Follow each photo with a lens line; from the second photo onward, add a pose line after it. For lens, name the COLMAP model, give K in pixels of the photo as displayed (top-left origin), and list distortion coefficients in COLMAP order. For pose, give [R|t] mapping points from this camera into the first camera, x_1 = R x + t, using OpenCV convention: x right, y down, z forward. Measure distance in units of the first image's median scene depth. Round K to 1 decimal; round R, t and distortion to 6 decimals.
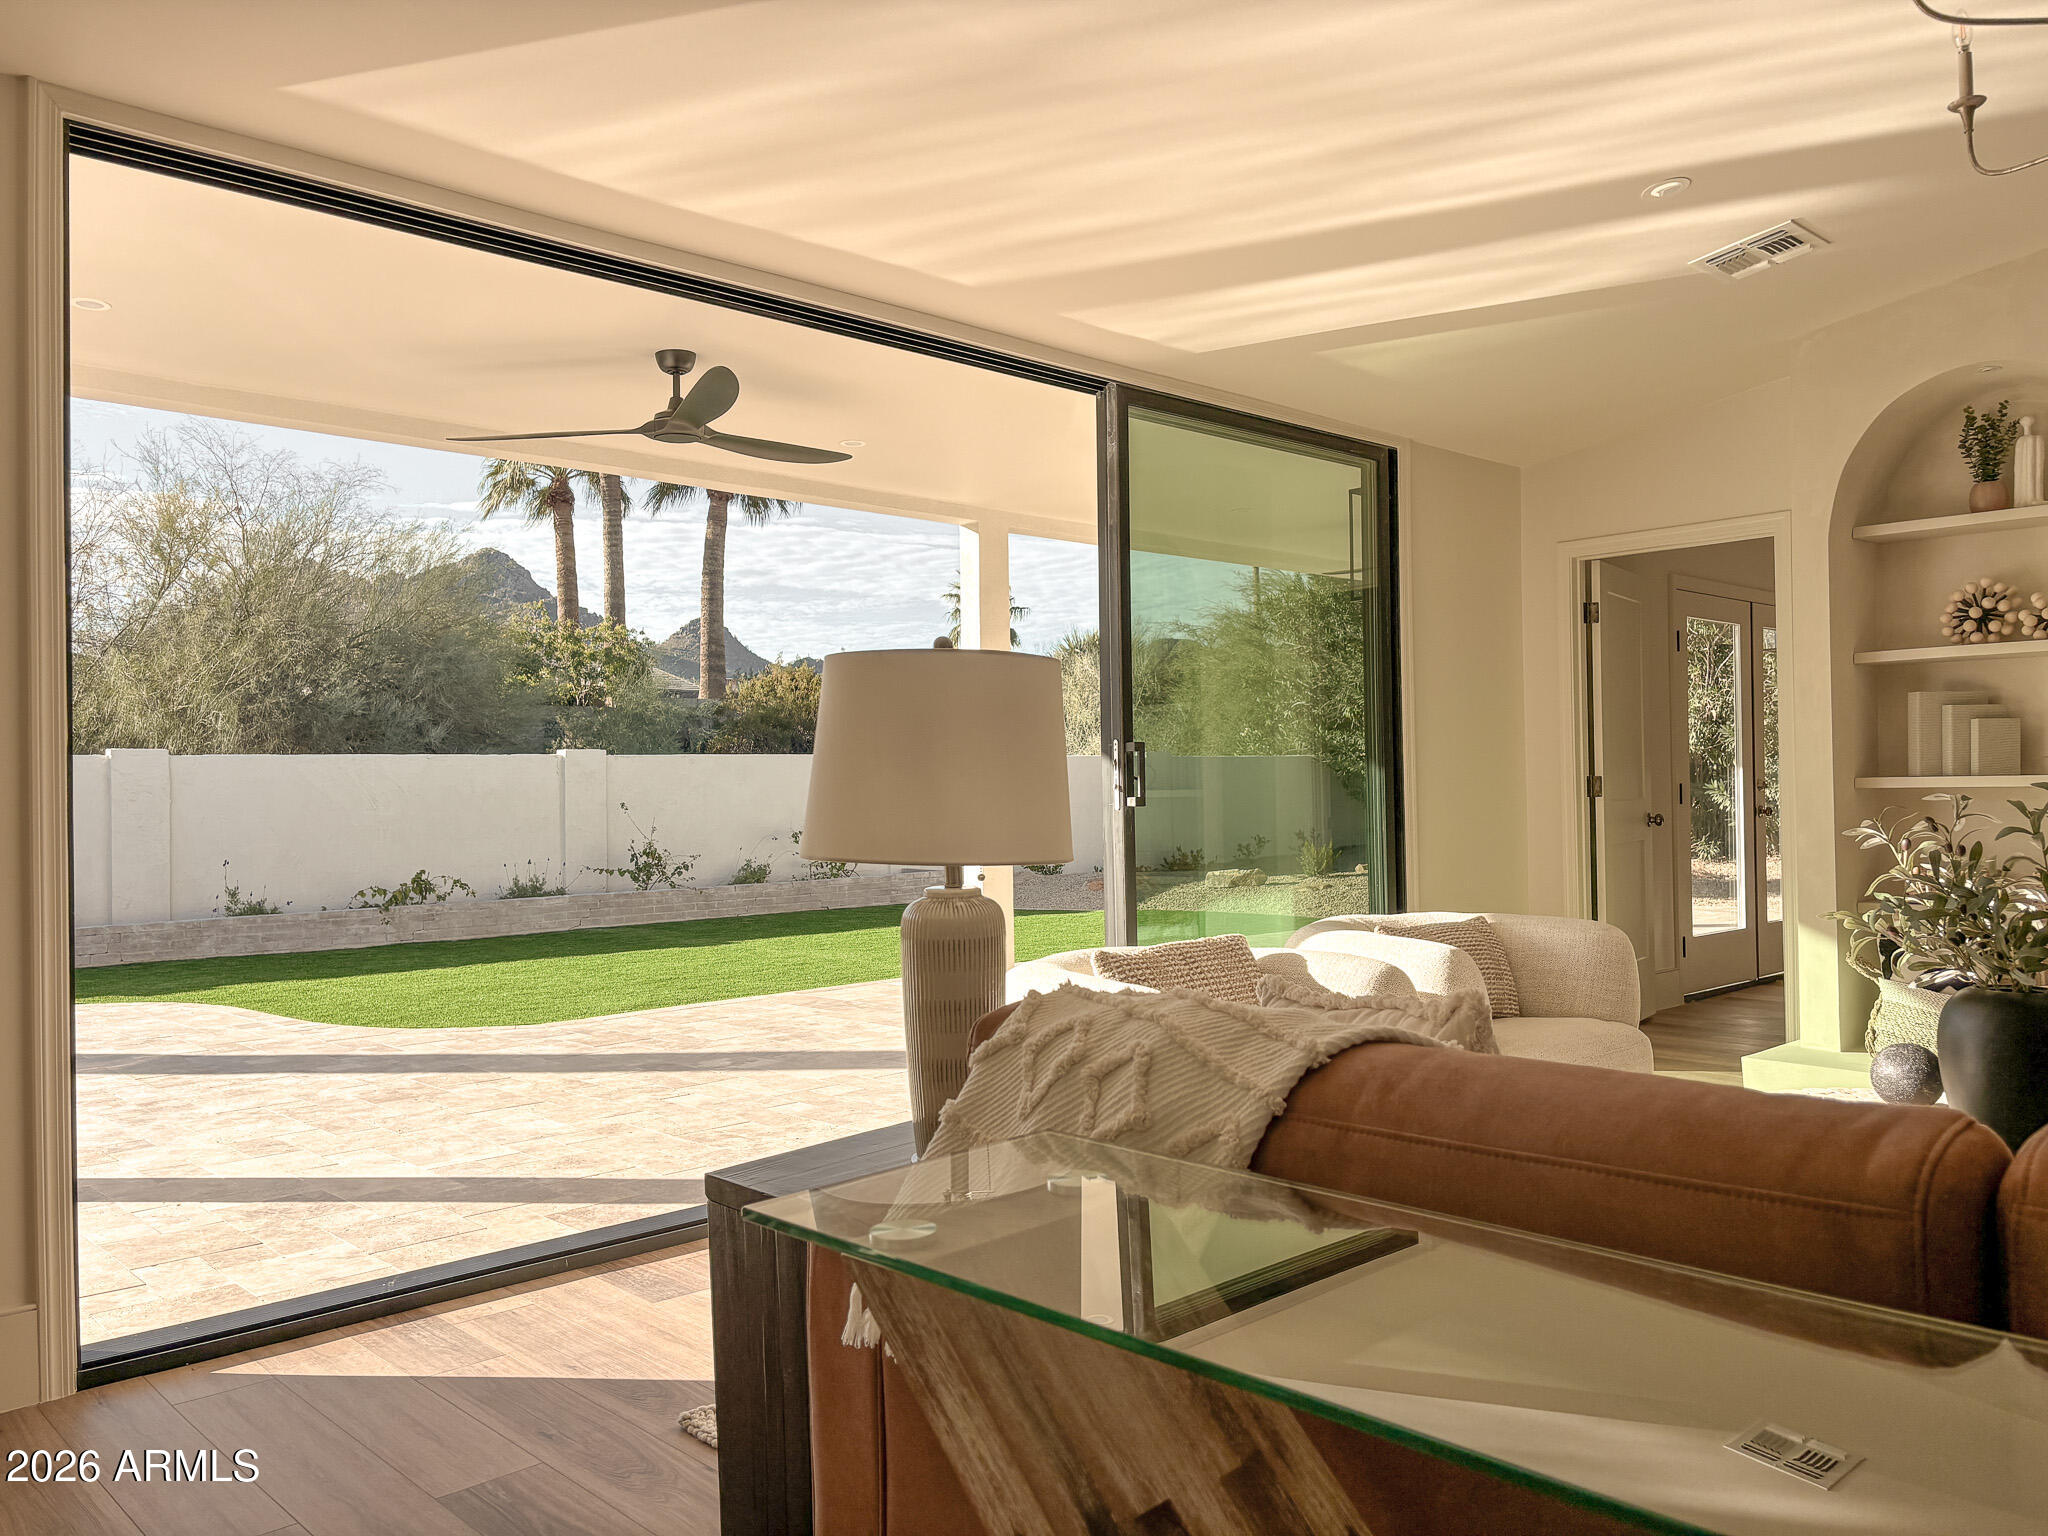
lens RADIAL K [[1560.8, 0, 1021.3], [0, 1560.8, 775.6], [0, 0, 1]] dist [0.056239, -0.042604]
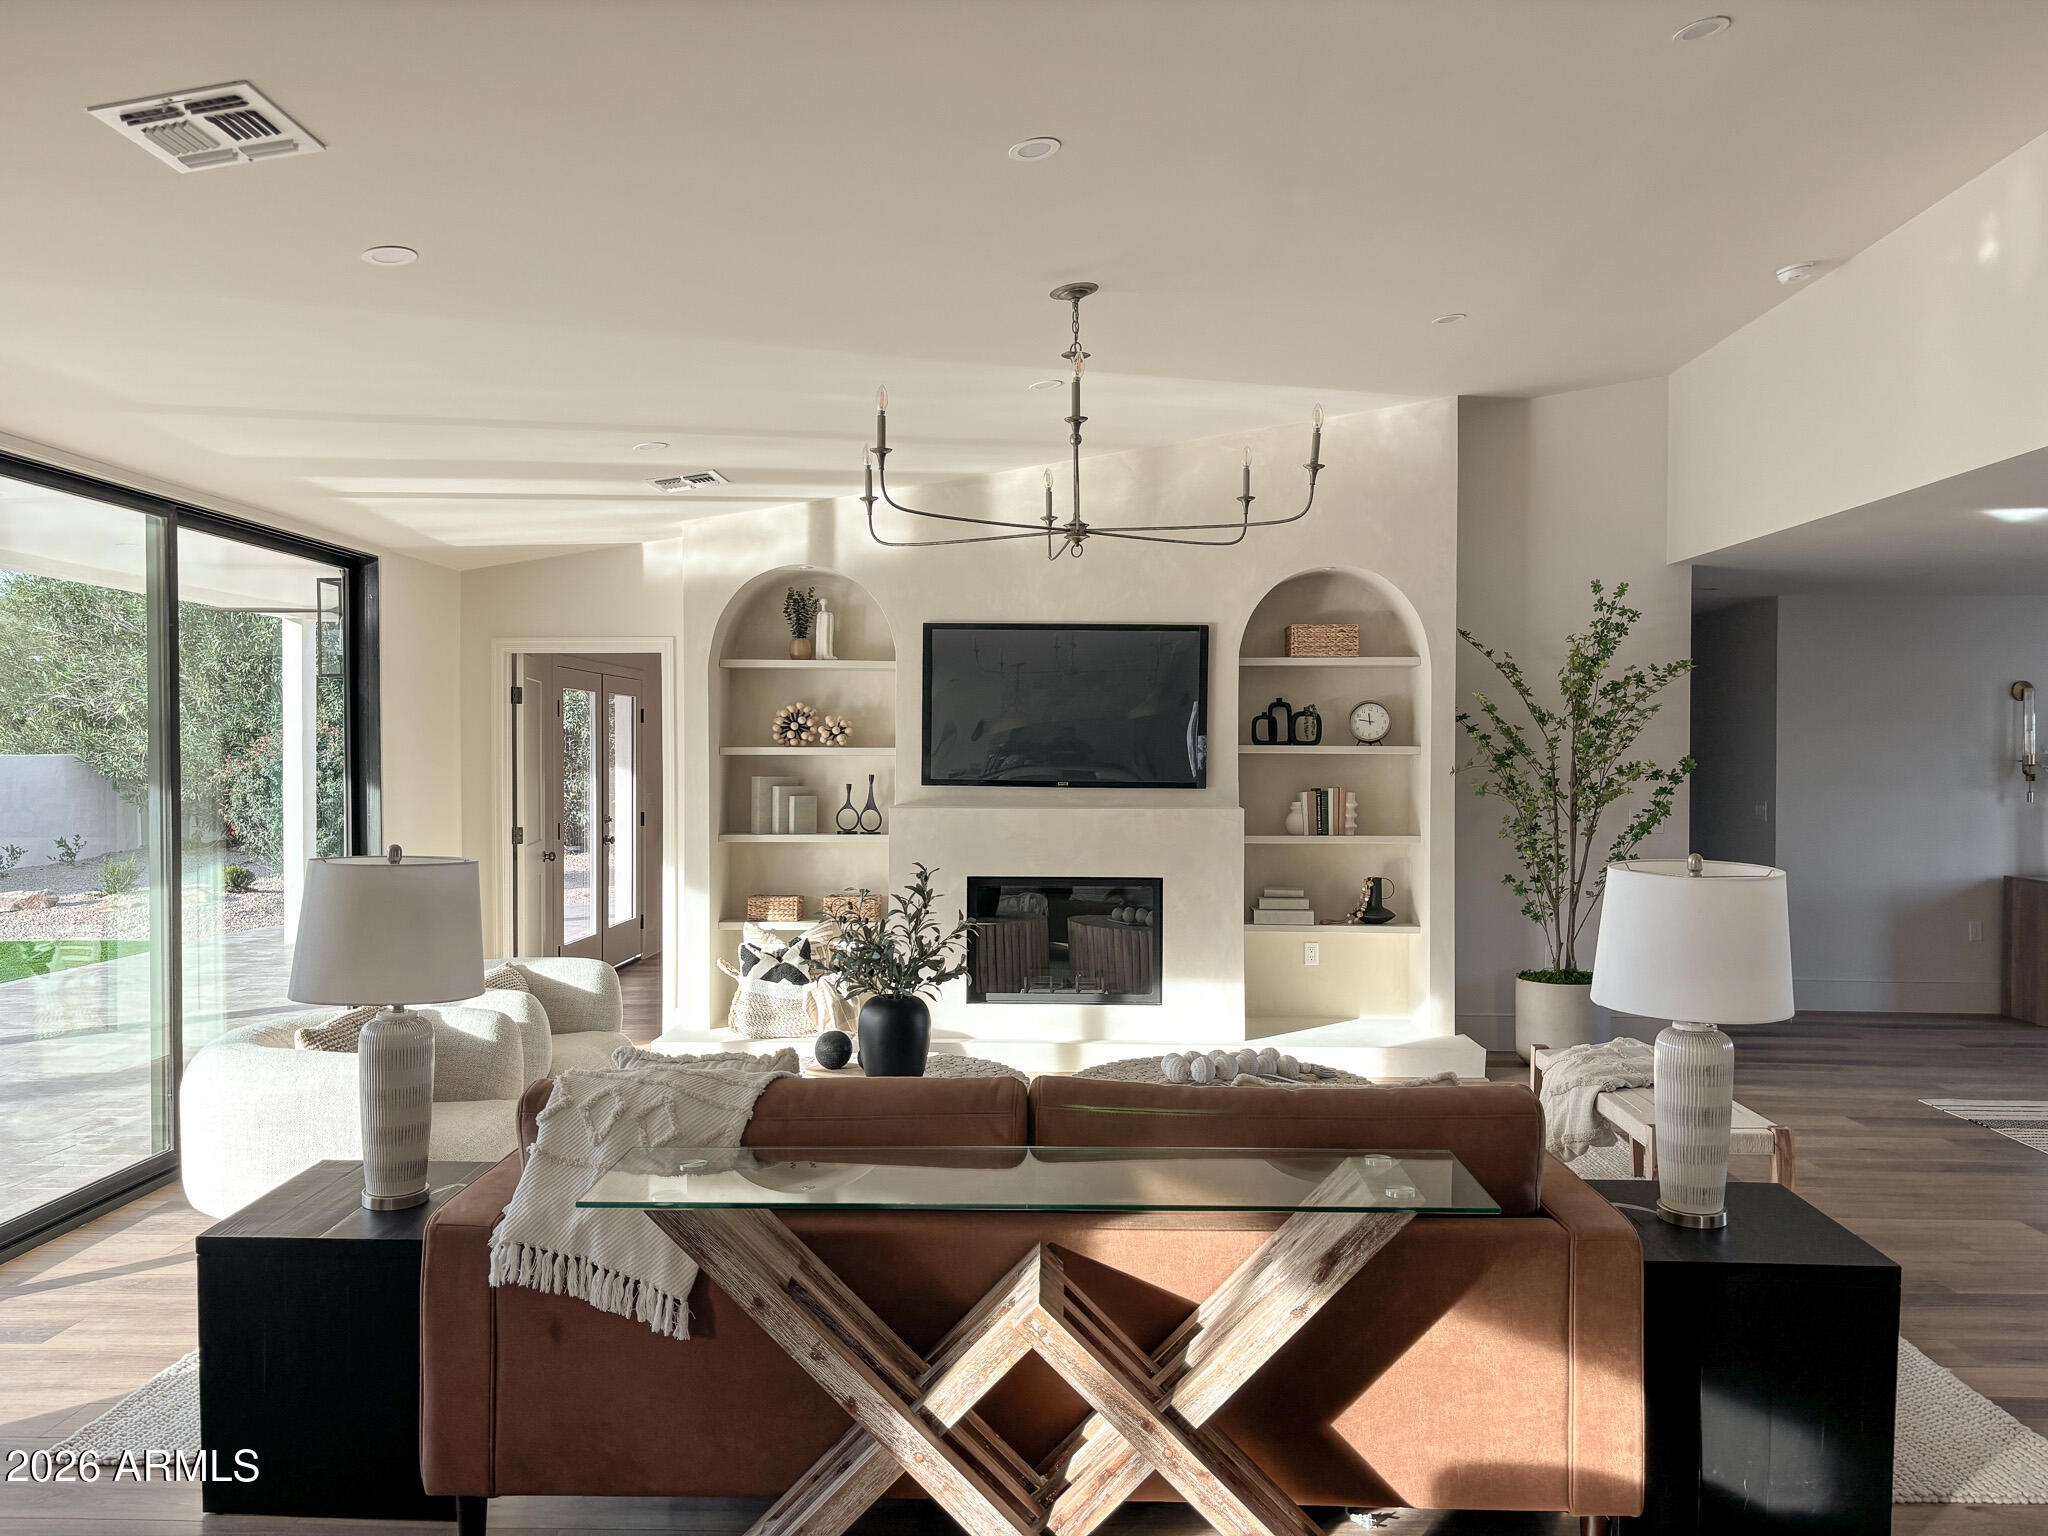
lens RADIAL K [[1560.8, 0, 1023.2], [0, 1560.8, 770.0], [0, 0, 1]] dist [0.056239, -0.042604]
pose [[0.713603, 0.005798, 0.700526, -0.277575], [-0.014191, 0.999880, 0.006180, -0.073230], [-0.700407, -0.014352, 0.713600, -0.206534]]
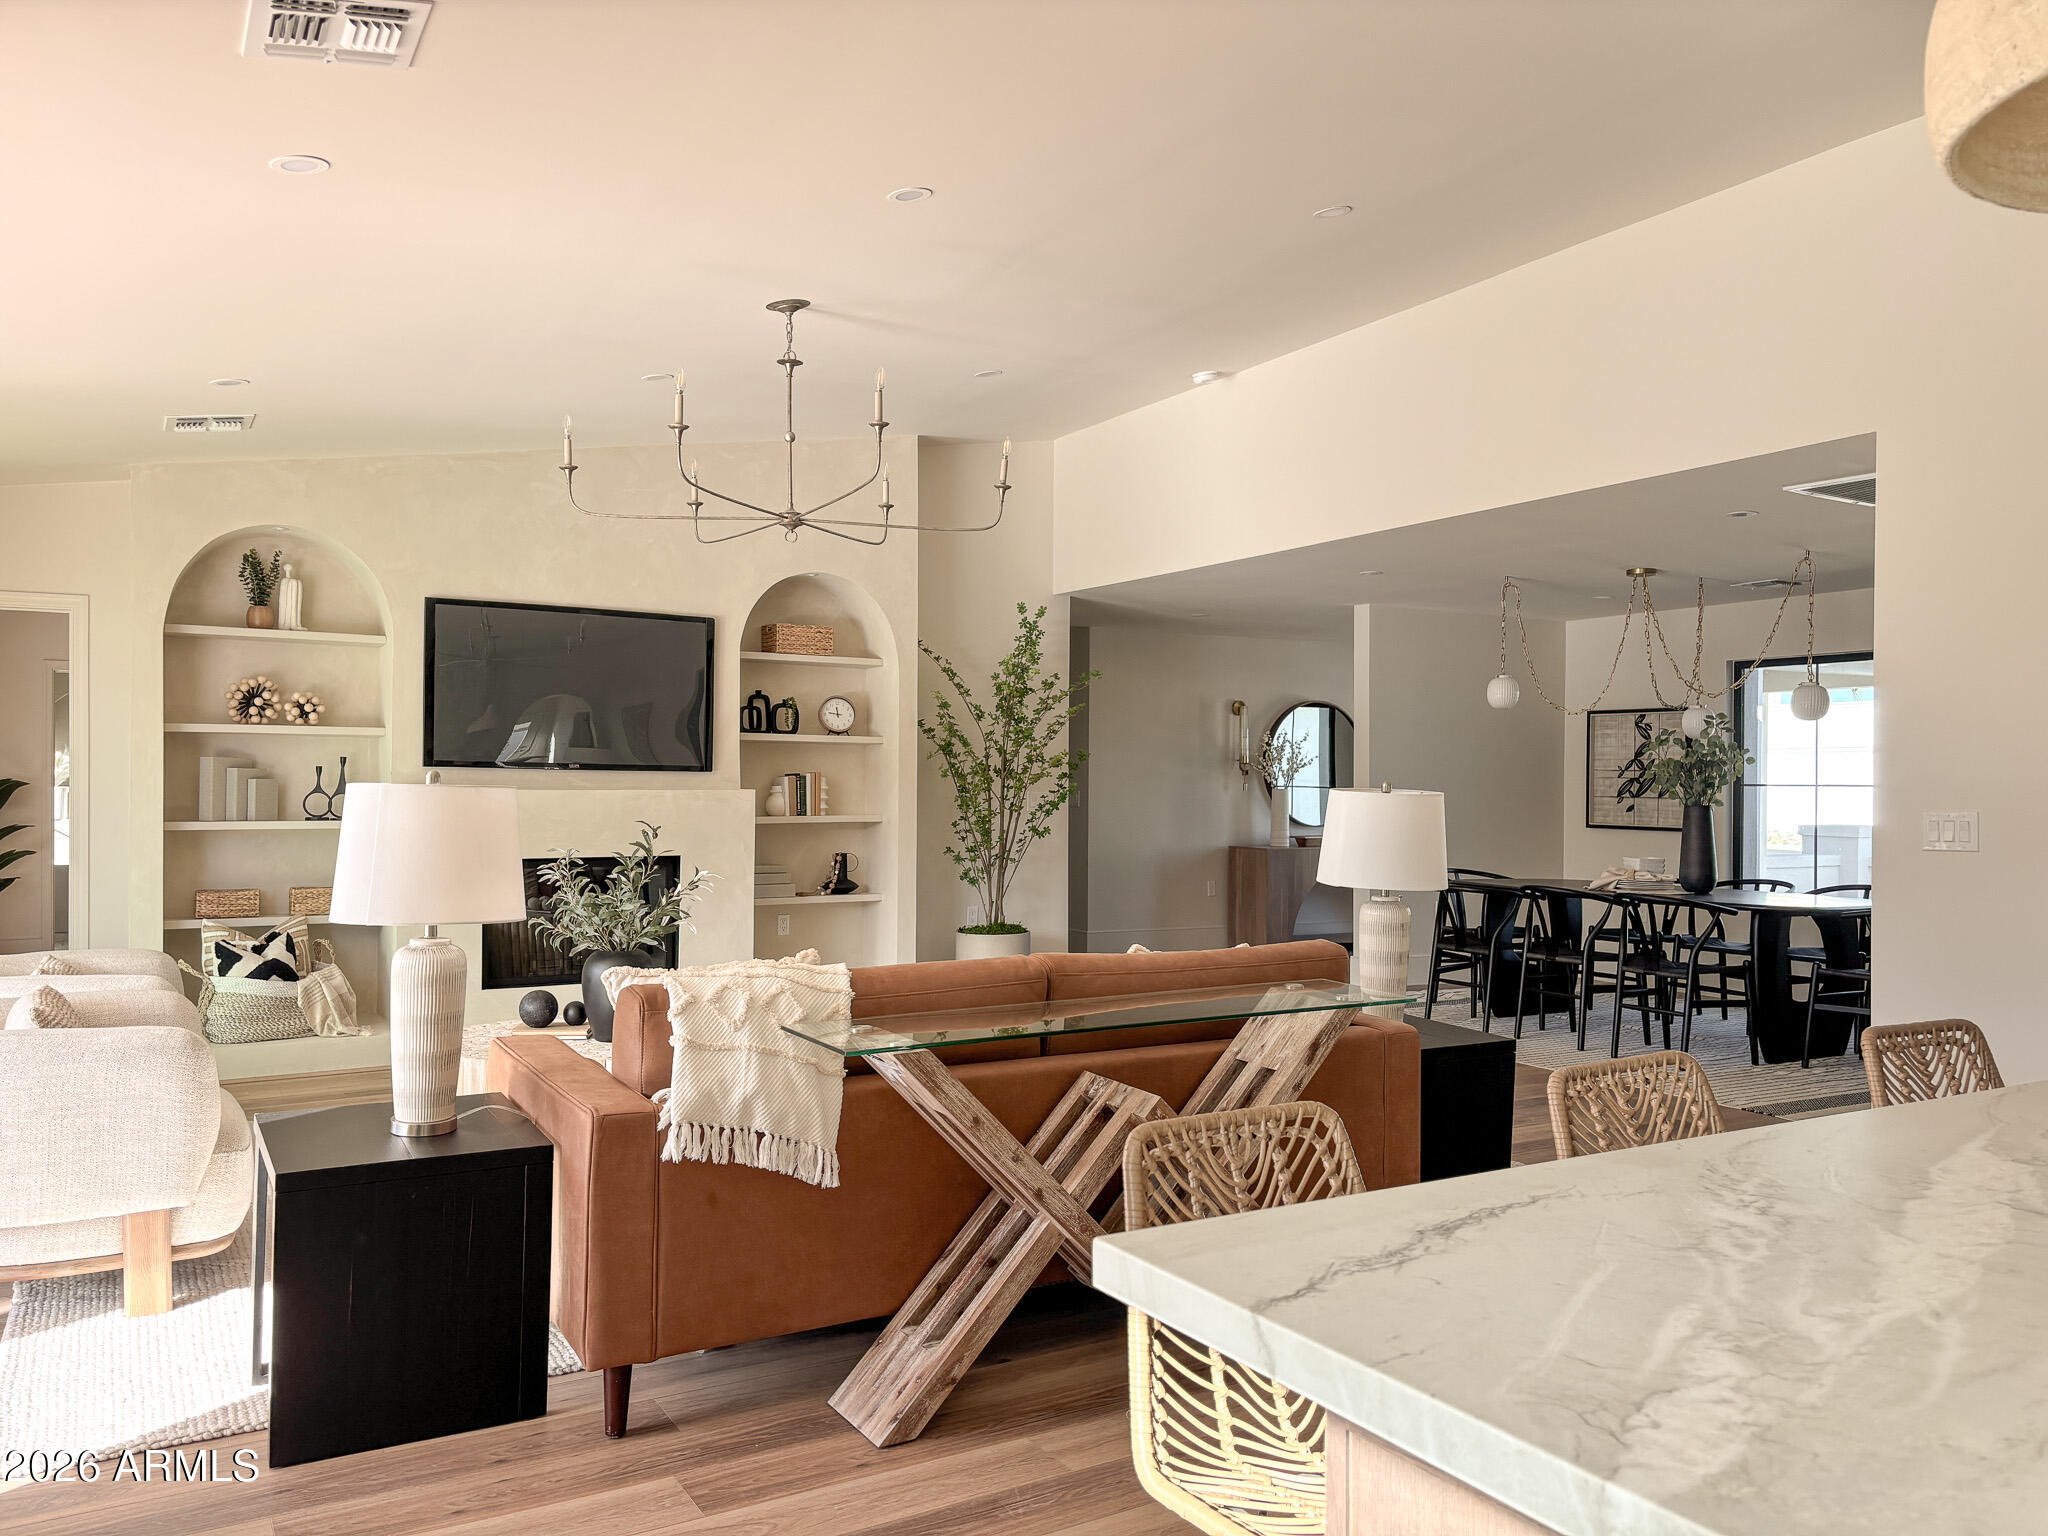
lens RADIAL K [[1560.8, 0, 1030.1], [0, 1560.8, 783.4], [0, 0, 1]] dist [0.056239, -0.042604]
pose [[0.206363, 0.015854, 0.978347, -0.585540], [-0.012705, 0.999828, -0.013522, -0.022519], [-0.978393, -0.009639, 0.206529, 0.068267]]
